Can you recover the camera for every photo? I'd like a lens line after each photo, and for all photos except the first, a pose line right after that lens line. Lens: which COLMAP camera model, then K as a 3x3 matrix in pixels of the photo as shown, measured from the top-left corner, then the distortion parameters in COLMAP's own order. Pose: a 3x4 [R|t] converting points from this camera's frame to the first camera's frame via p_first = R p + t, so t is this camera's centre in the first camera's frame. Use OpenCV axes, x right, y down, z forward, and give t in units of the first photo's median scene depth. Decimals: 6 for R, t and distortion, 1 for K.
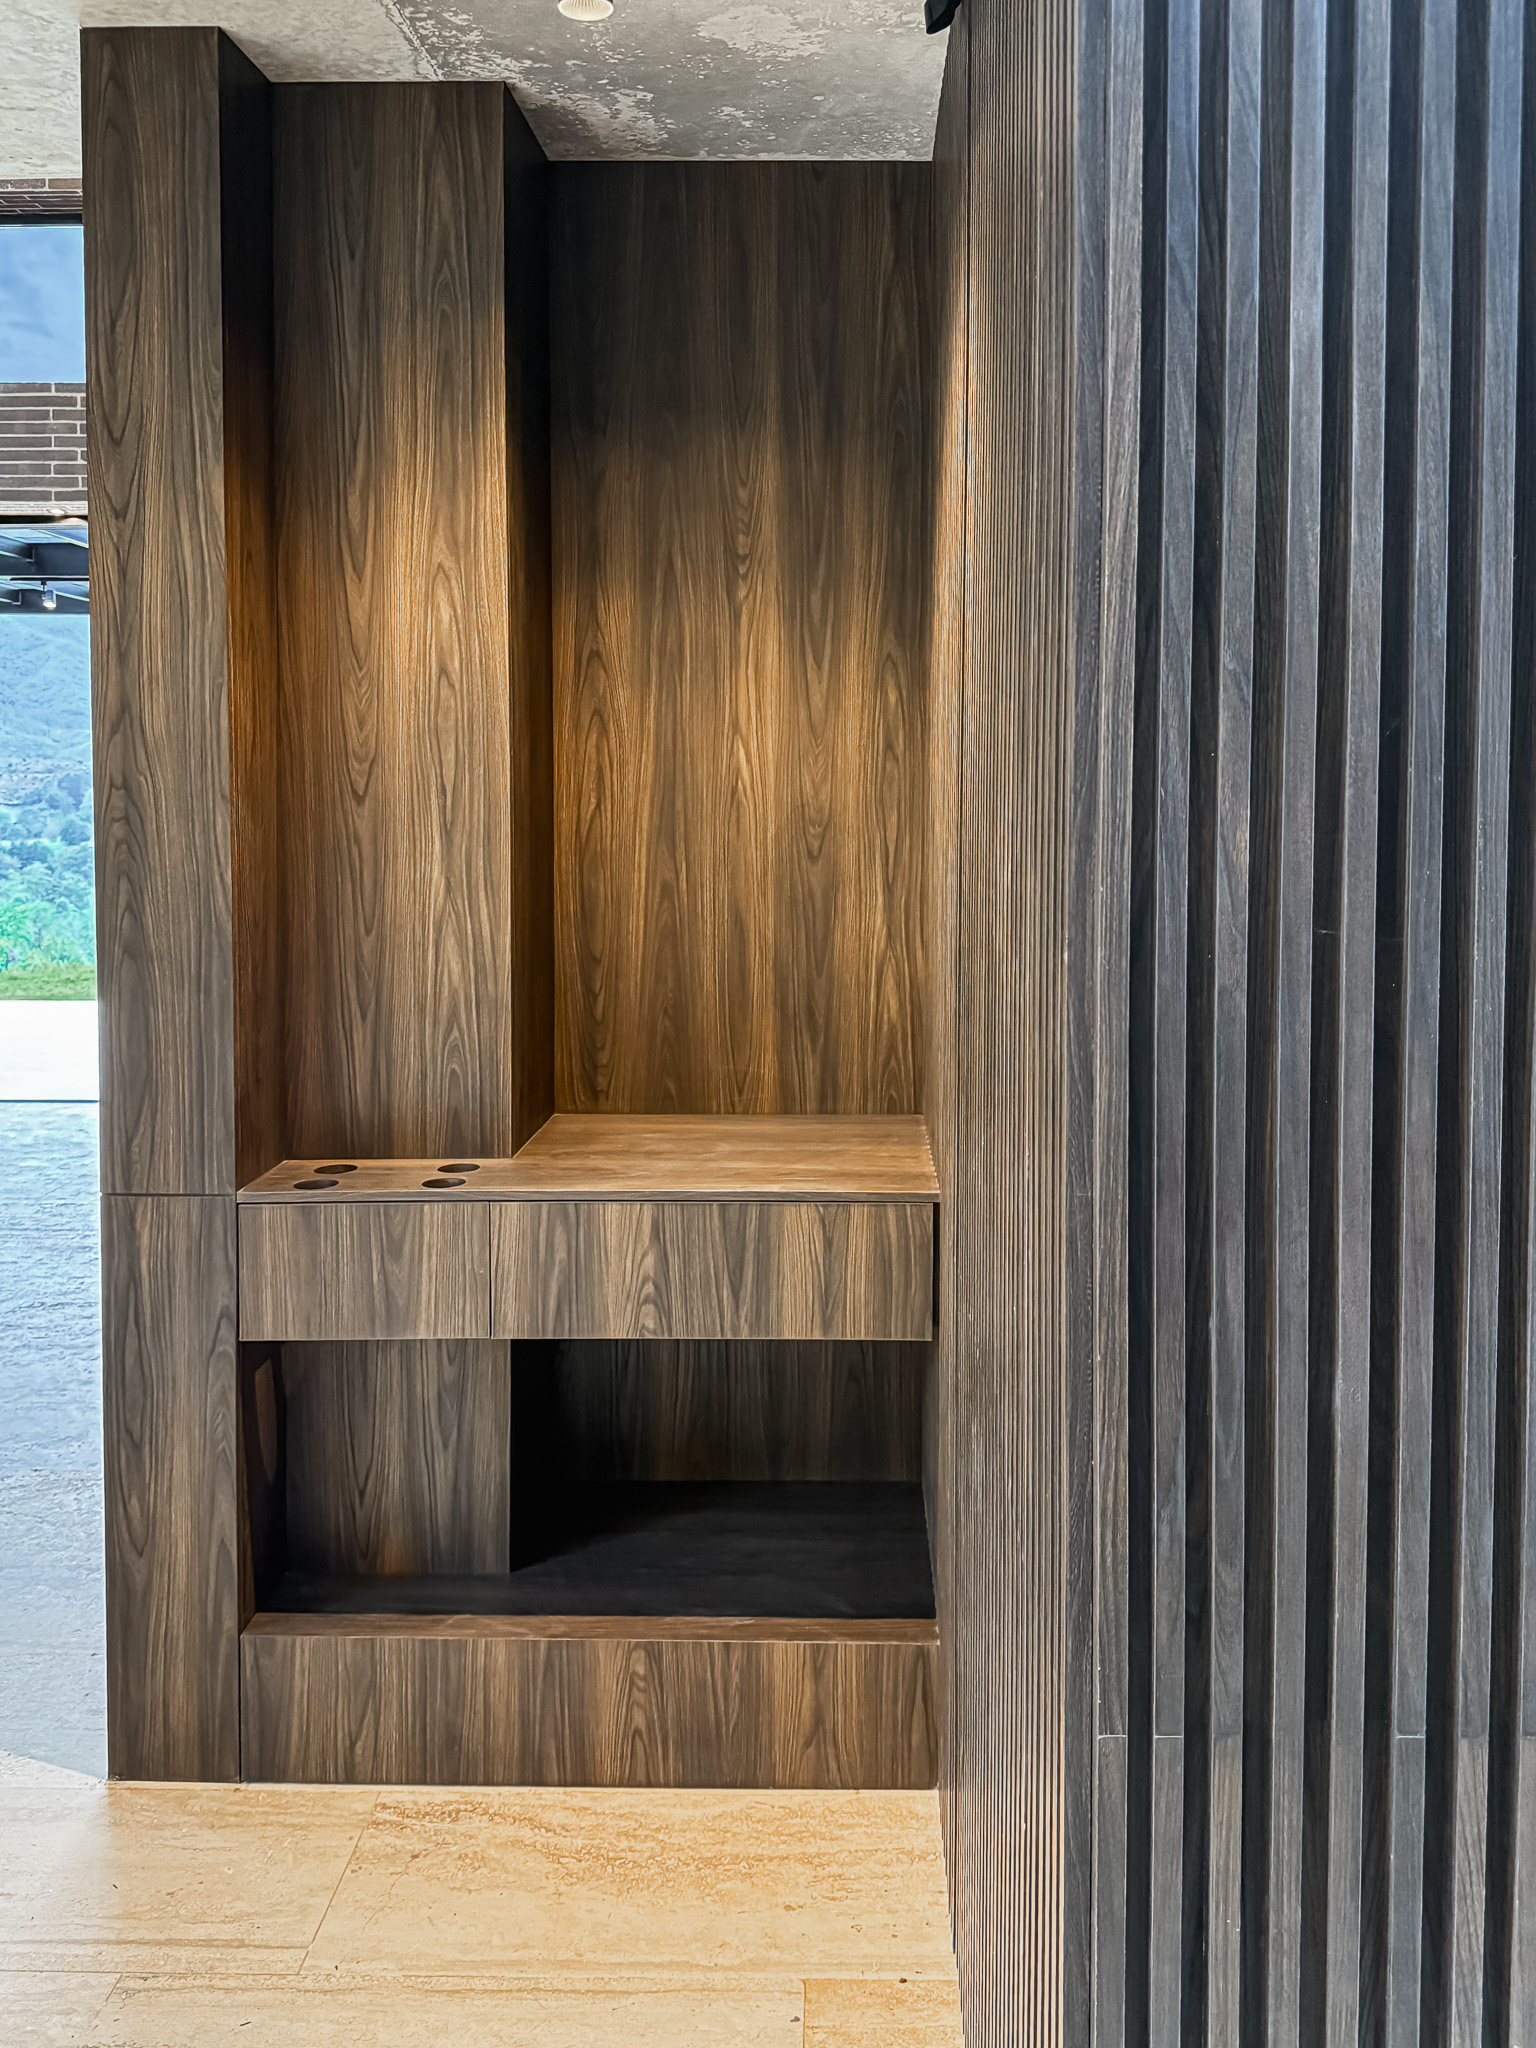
lens RADIAL K [[1693.3, 0, 701.9], [0, 1693.3, 979.1], [0, 0, 1]] dist [0.006797, -0.027790]
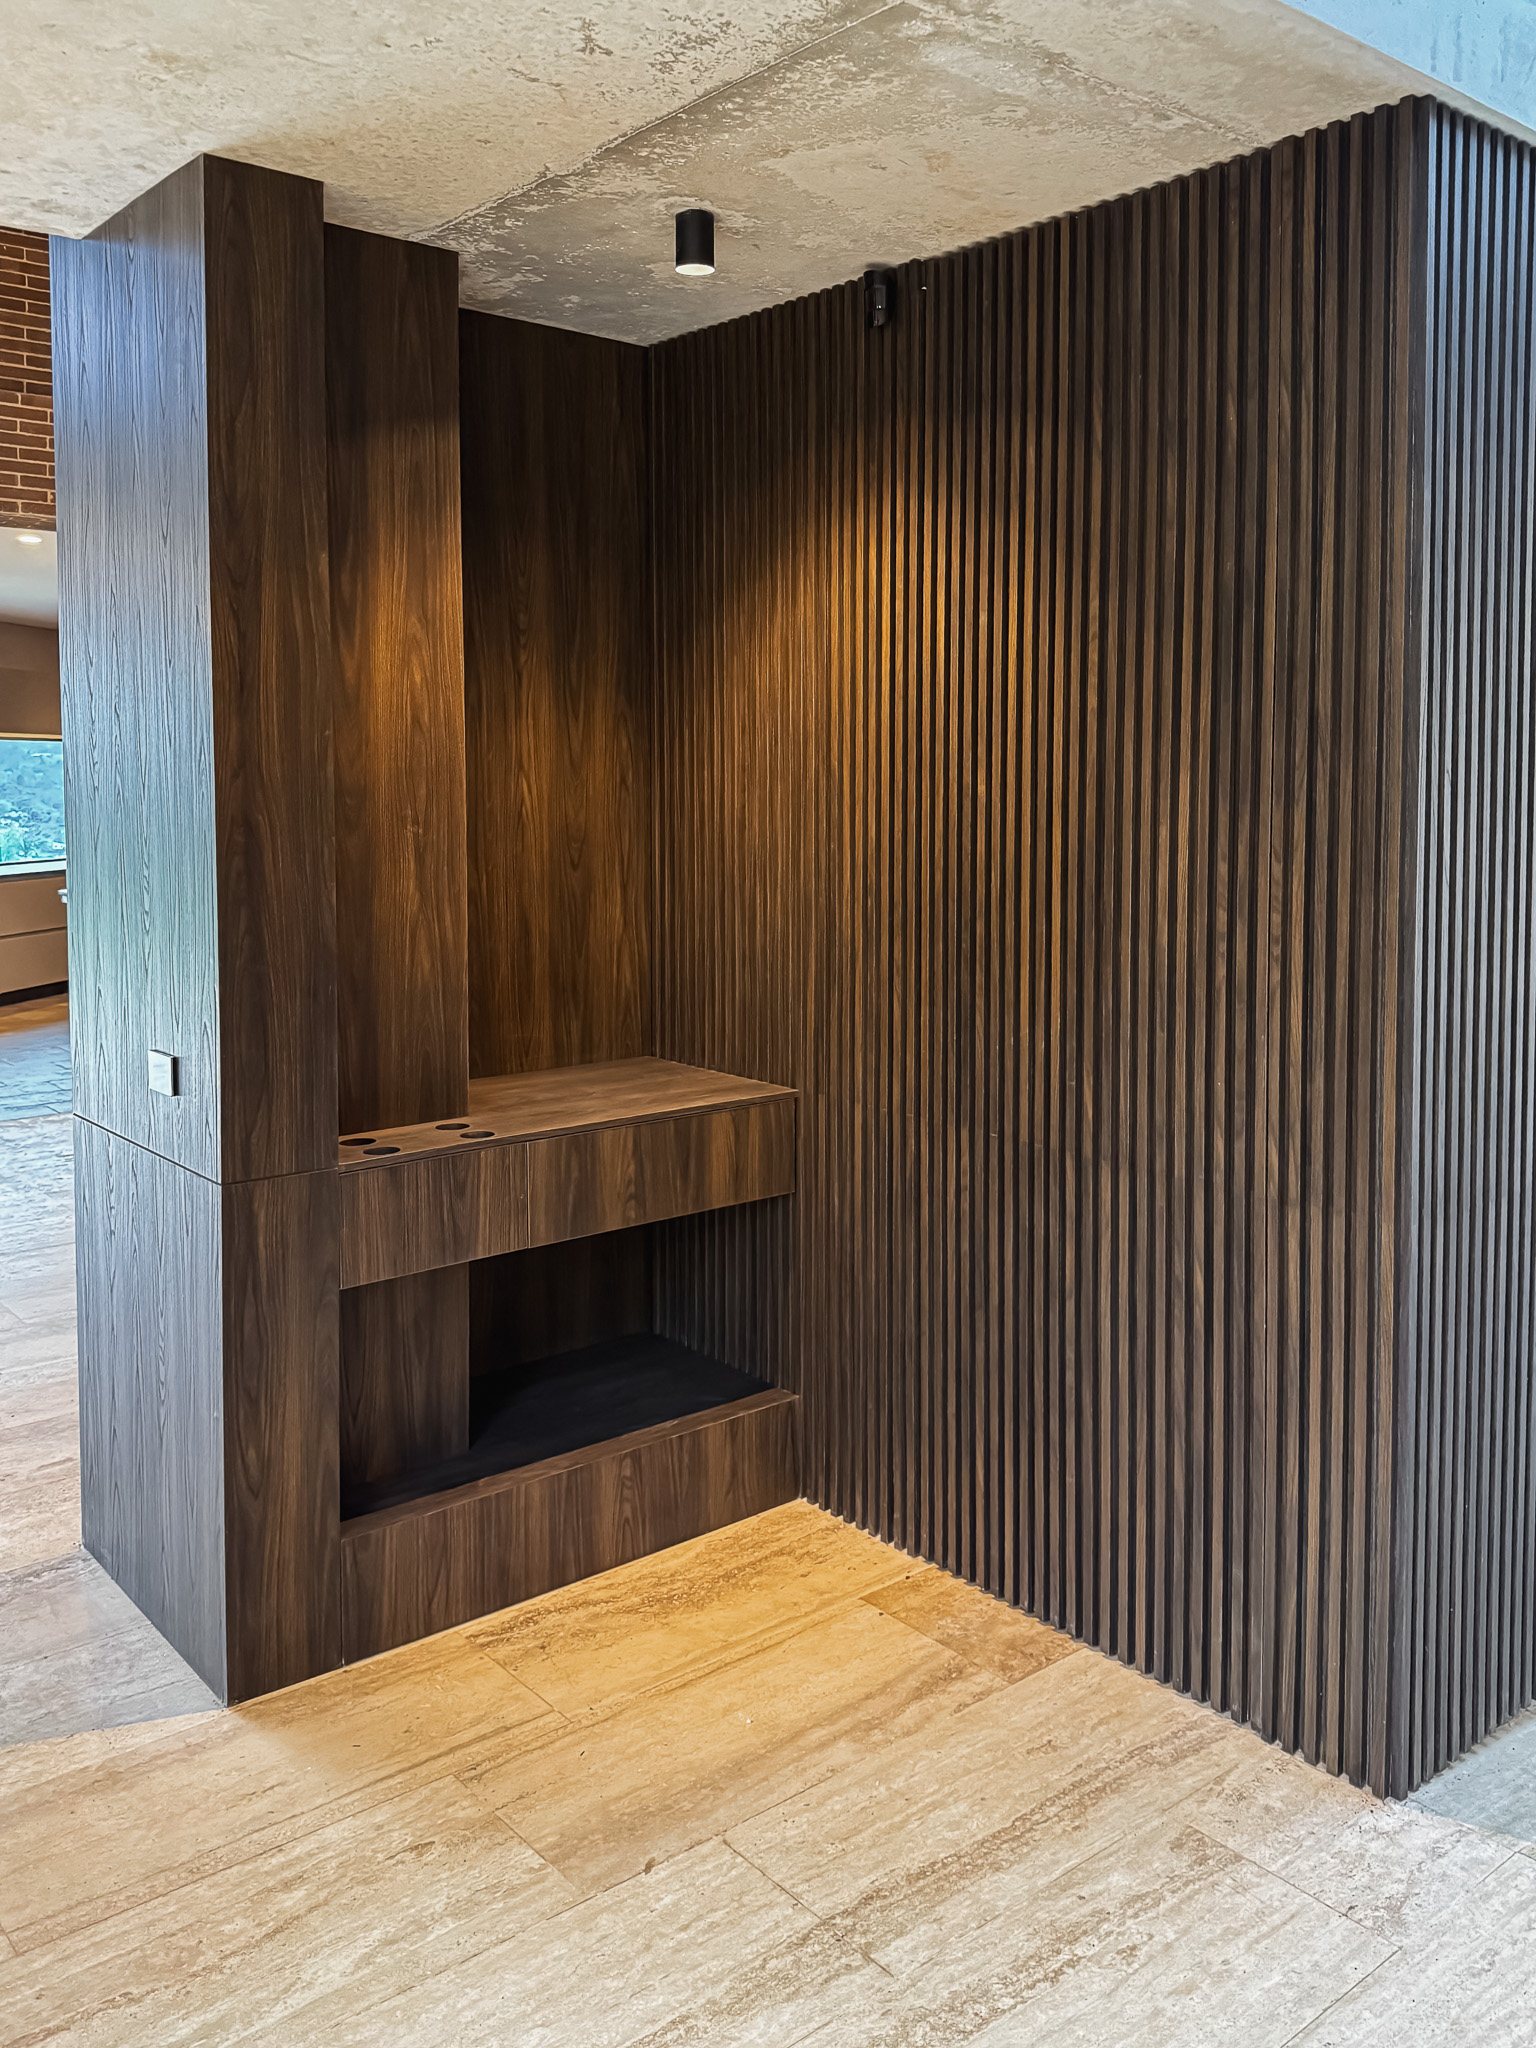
lens RADIAL K [[1693.3, 0, 730.2], [0, 1693.3, 1028.4], [0, 0, 1]] dist [0.006797, -0.027790]
pose [[0.759508, -0.096721, 0.643268, -0.799025], [0.076268, 0.995304, 0.059602, -0.018451], [-0.646012, 0.003792, 0.763318, -0.080411]]
